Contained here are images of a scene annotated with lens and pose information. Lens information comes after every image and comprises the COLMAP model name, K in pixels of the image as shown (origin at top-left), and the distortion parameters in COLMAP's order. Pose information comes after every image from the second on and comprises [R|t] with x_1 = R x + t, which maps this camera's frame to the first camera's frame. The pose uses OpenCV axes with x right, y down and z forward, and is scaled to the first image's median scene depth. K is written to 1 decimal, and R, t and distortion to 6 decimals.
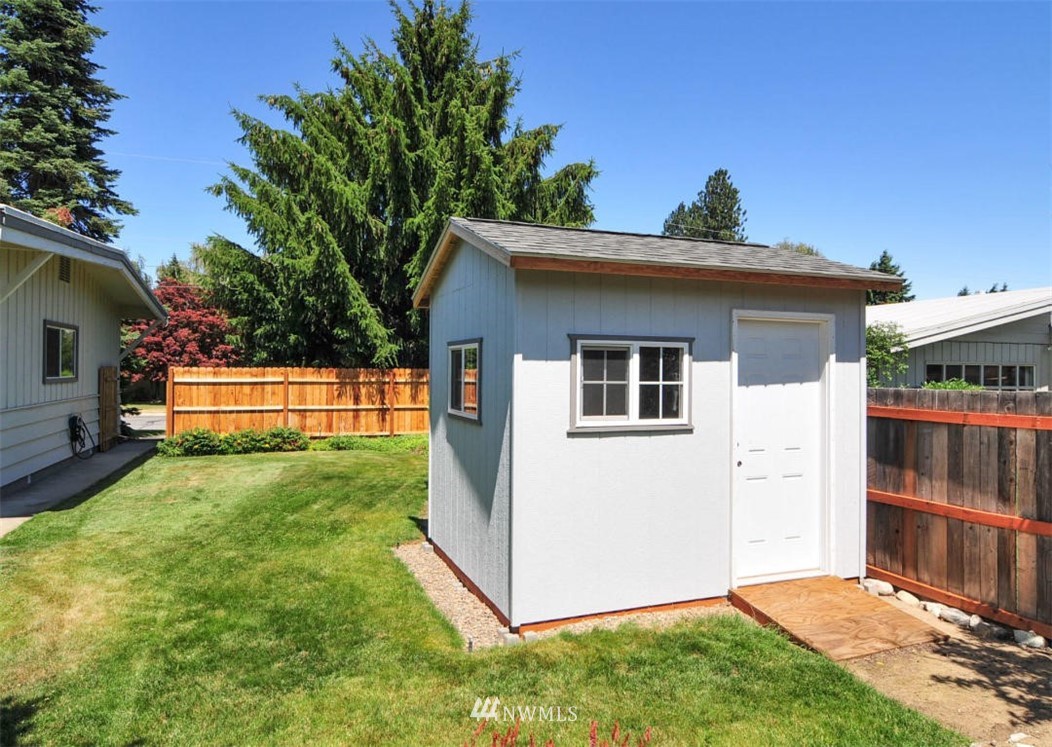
lens RADIAL K [[654.8, 0, 526.1], [0, 654.8, 375.9], [0, 0, 1]] dist [-0.008925, -0.006861]
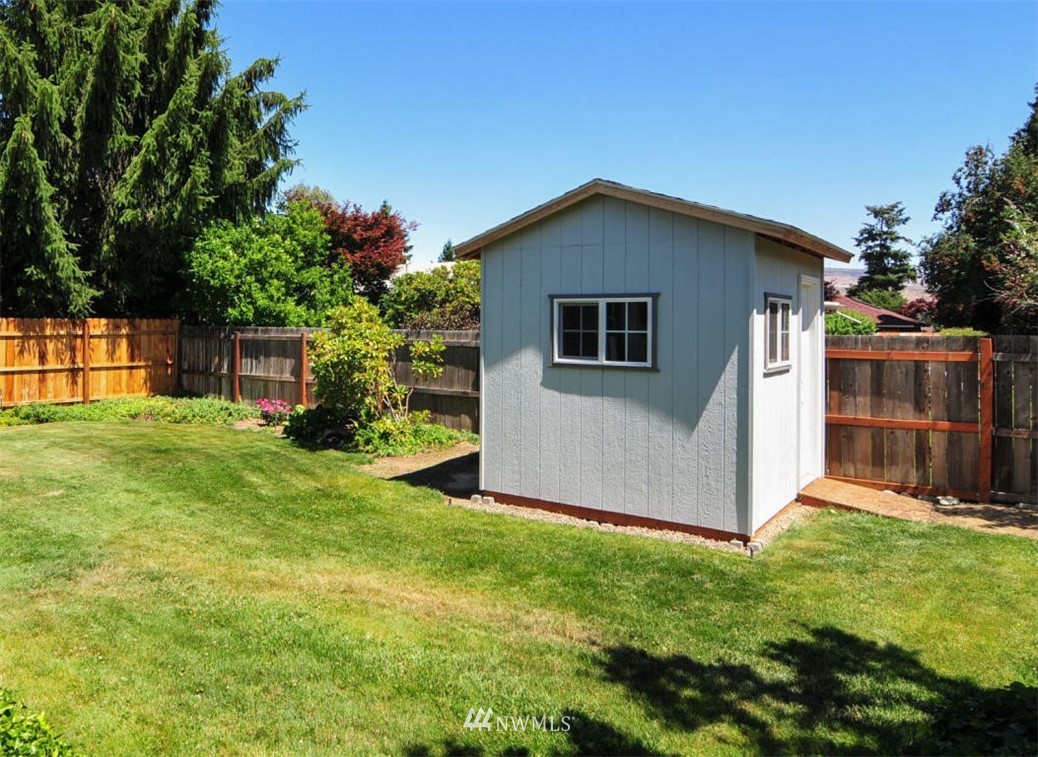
lens RADIAL K [[686.6, 0, 500.2], [0, 686.6, 324.9], [0, 0, 1]] dist [-0.004361, -0.000695]
pose [[0.882708, -0.003882, 0.469907, -0.360240], [0.004443, 0.999990, -0.000086, -0.002269], [-0.469902, 0.002164, 0.882716, 0.036538]]
